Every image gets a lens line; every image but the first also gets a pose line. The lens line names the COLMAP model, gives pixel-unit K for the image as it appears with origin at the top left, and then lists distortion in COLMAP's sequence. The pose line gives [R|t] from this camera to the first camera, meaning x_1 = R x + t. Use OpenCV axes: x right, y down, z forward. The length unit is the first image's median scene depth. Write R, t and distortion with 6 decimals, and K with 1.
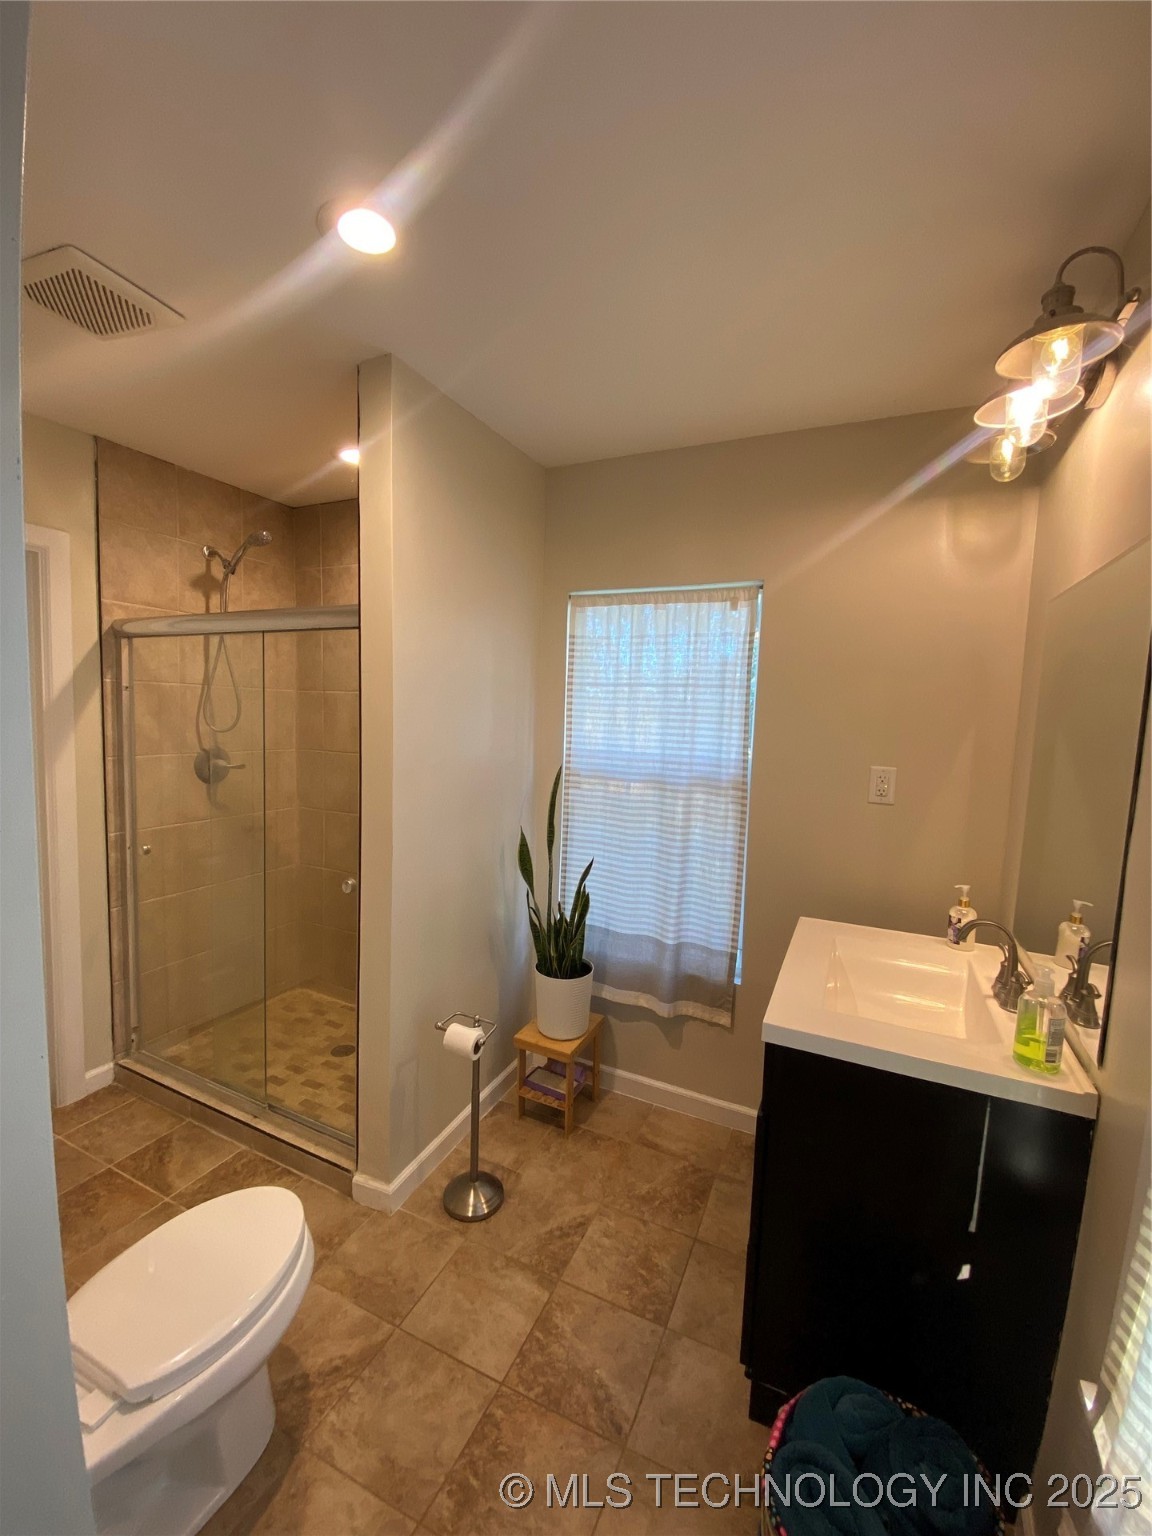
lens RADIAL K [[622.2, 0, 576.0], [0, 622.2, 768.0], [0, 0, 1]] dist [0.001473, -0.017115]
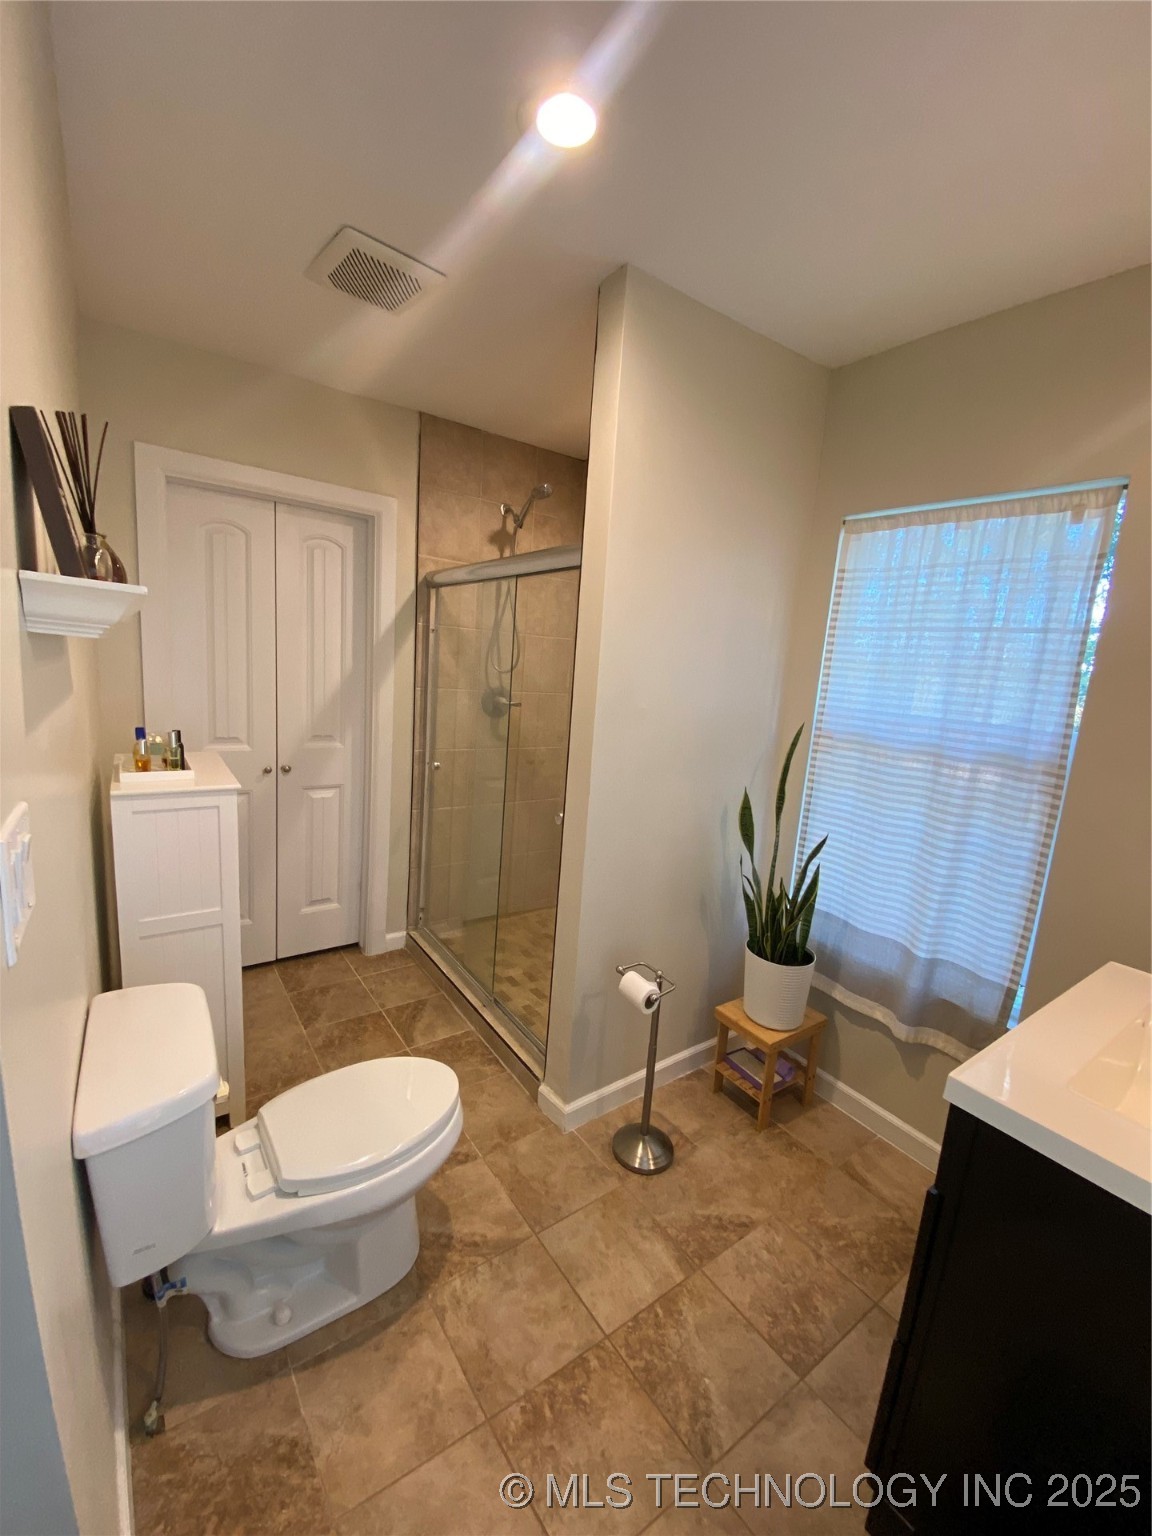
lens RADIAL K [[611.6, 0, 573.2], [0, 611.6, 775.7], [0, 0, 1]] dist [-0.000257, -0.018623]
pose [[0.863364, 0.120032, -0.490096, 0.124185], [-0.086655, 0.992134, 0.090335, 0.019636], [0.497085, -0.035523, 0.866975, 0.105362]]
